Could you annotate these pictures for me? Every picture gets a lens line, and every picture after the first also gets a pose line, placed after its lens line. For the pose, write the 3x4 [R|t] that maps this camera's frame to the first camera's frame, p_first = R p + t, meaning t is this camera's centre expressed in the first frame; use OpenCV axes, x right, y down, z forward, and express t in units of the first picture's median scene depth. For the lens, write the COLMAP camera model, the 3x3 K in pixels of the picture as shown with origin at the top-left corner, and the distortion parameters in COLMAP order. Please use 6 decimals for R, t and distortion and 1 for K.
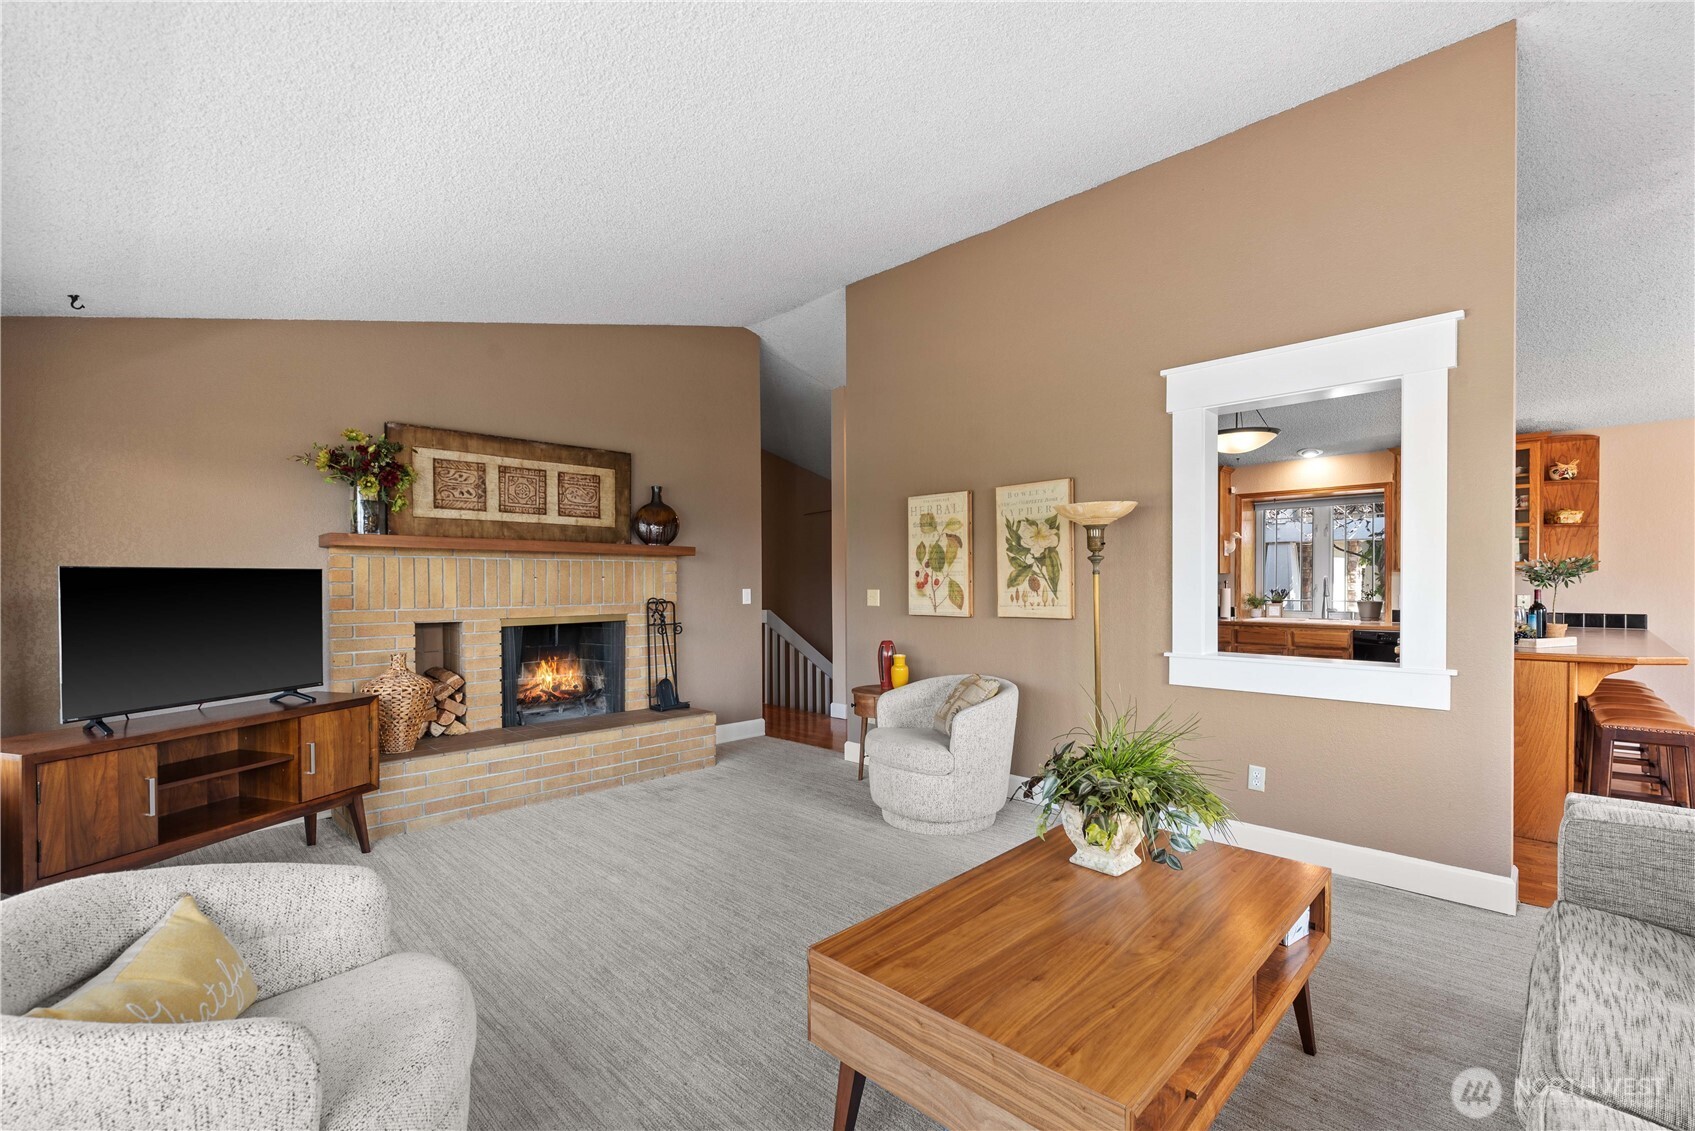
lens RADIAL K [[741.1, 0, 855.5], [0, 741.1, 576.2], [0, 0, 1]] dist [0.000884, -0.001850]
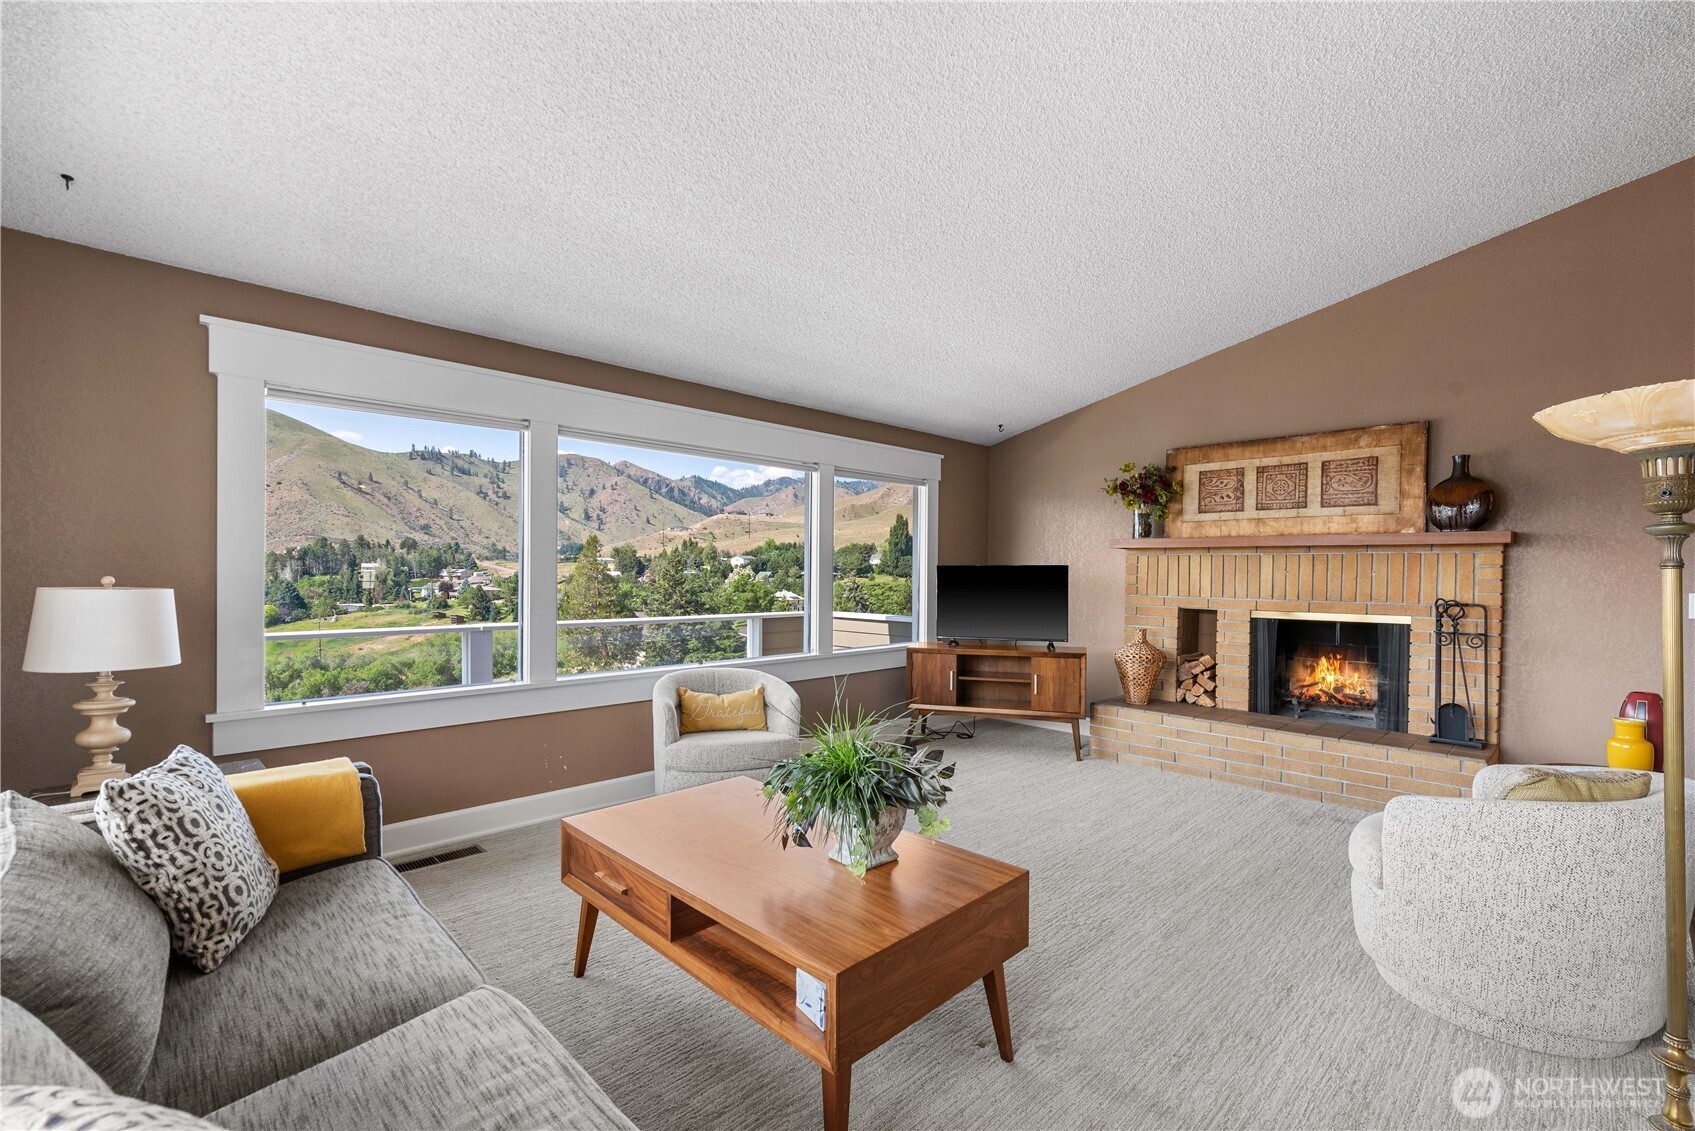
lens RADIAL K [[741.1, 0, 874.8], [0, 741.1, 567.9], [0, 0, 1]] dist [0.000884, -0.001850]
pose [[-0.006528, -0.002532, -0.999975, 0.599884], [-0.003609, 0.999990, -0.002508, 0.000823], [0.999972, 0.003593, -0.006537, 0.462943]]
